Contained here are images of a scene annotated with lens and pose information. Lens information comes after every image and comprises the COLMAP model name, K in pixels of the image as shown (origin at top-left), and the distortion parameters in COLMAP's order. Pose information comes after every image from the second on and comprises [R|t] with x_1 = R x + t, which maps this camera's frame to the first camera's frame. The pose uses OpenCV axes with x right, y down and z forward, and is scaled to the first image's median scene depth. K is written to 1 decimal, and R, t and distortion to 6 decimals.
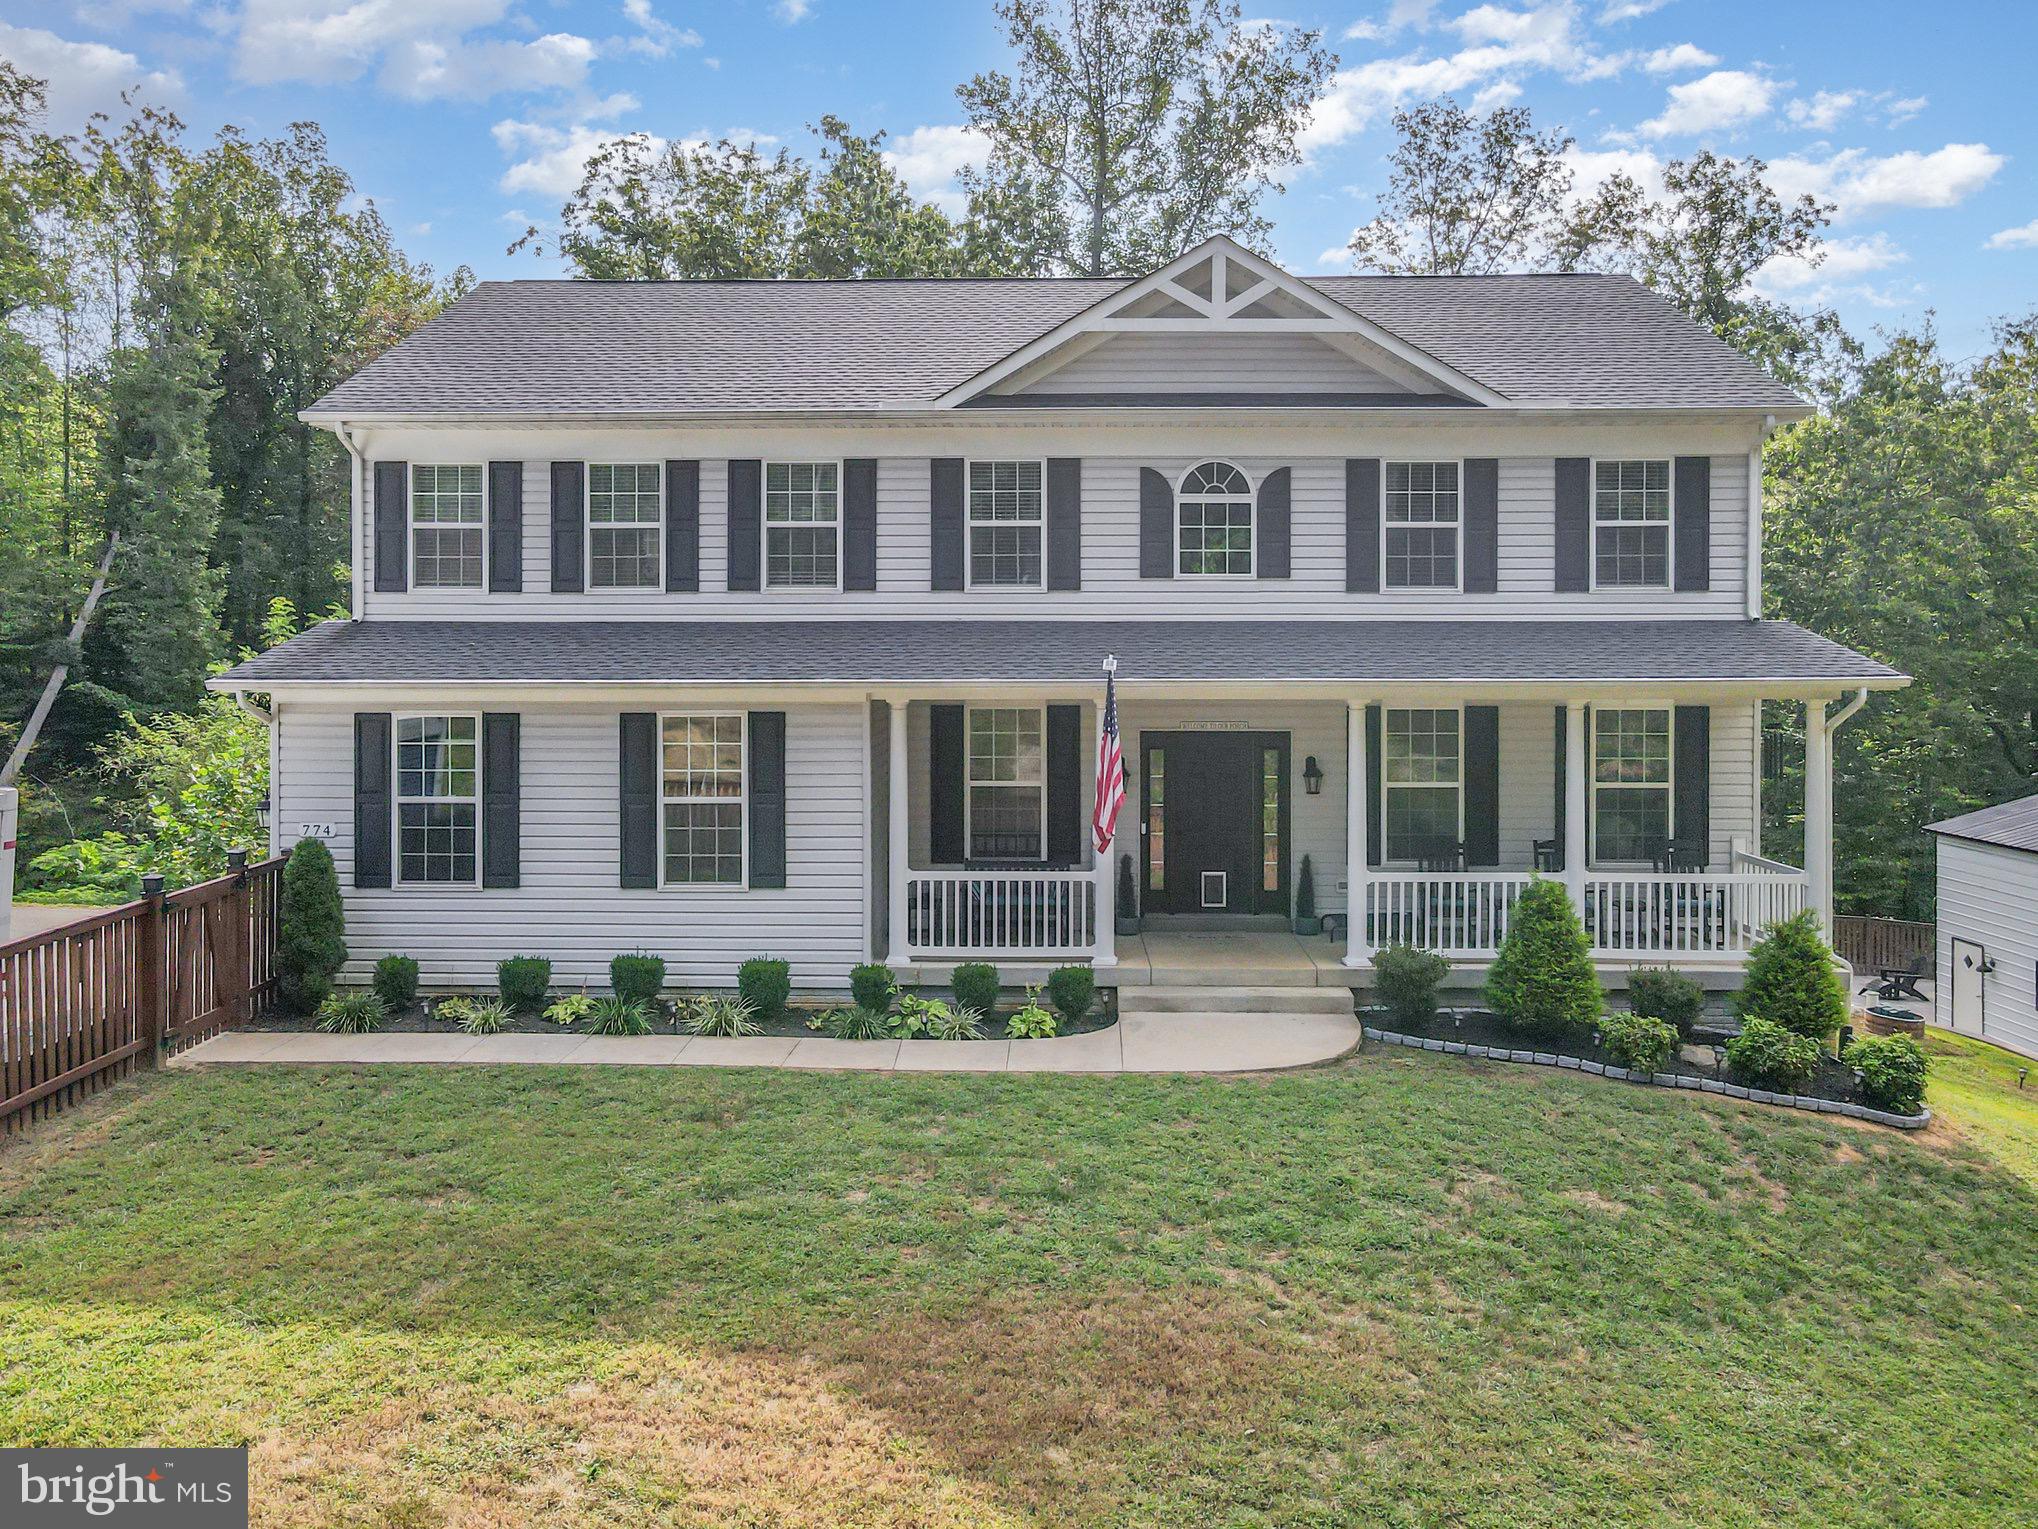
lens RADIAL K [[1515.0, 0, 1022.0], [0, 1515.0, 747.6], [0, 0, 1]] dist [0.013605, 0.013396]
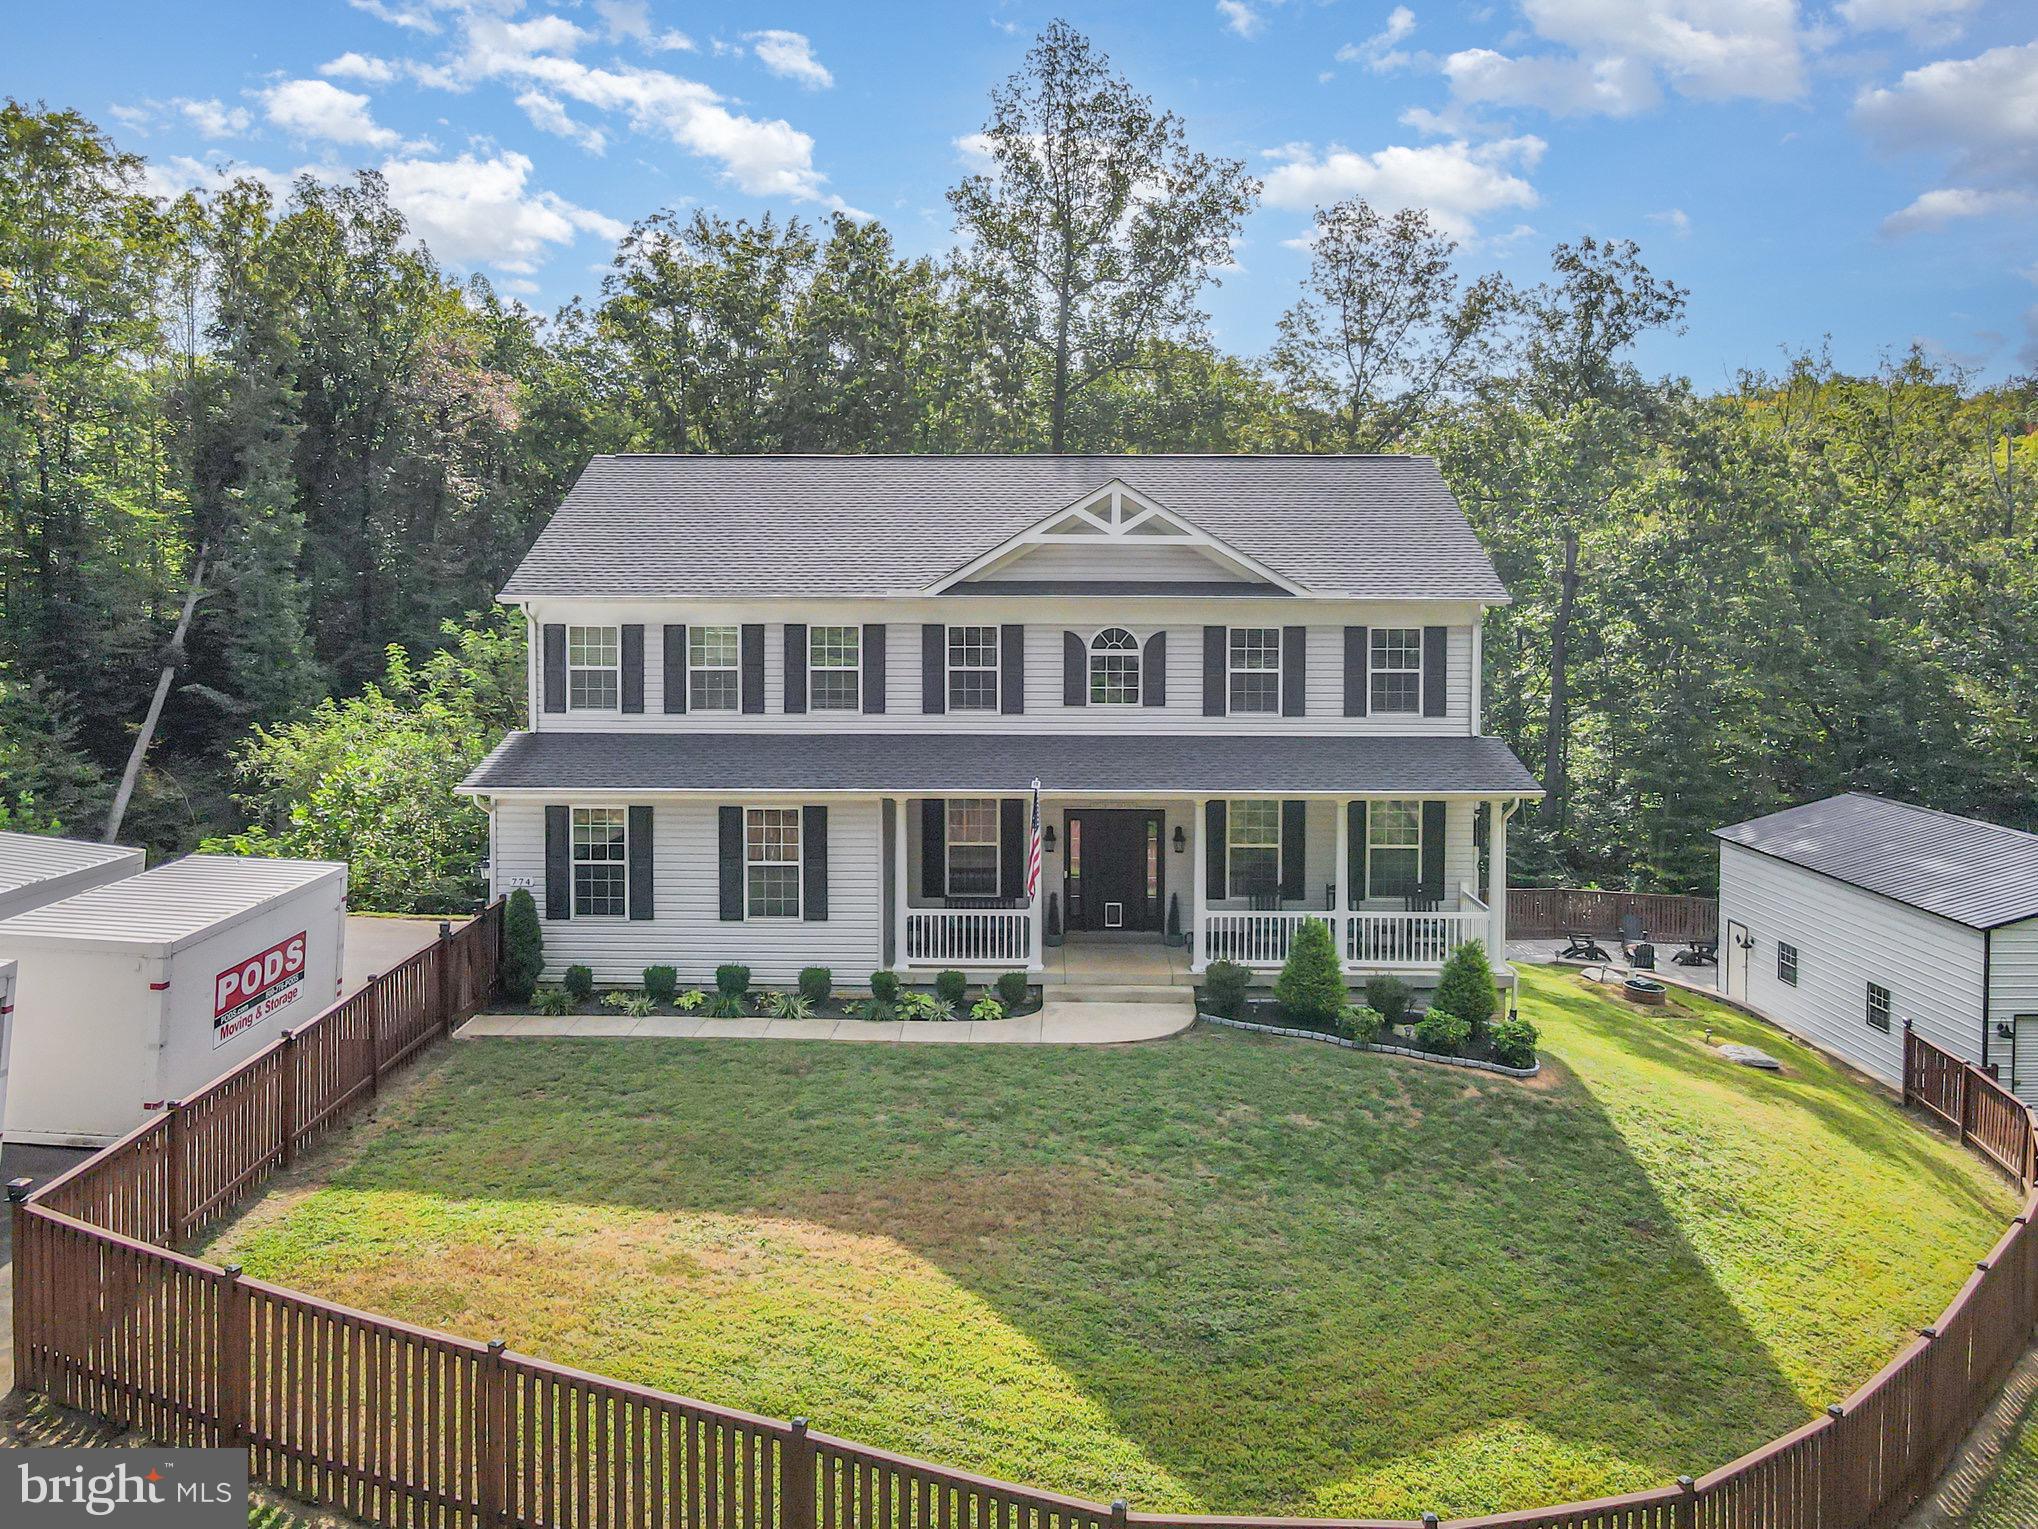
lens RADIAL K [[1515.0, 0, 1020.4], [0, 1515.0, 750.4], [0, 0, 1]] dist [0.013605, 0.013396]
pose [[0.999987, 0.002187, 0.004522, 0.030389], [-0.002390, 0.998957, 0.045597, -0.142360], [-0.004418, -0.045608, 0.998950, -0.500351]]
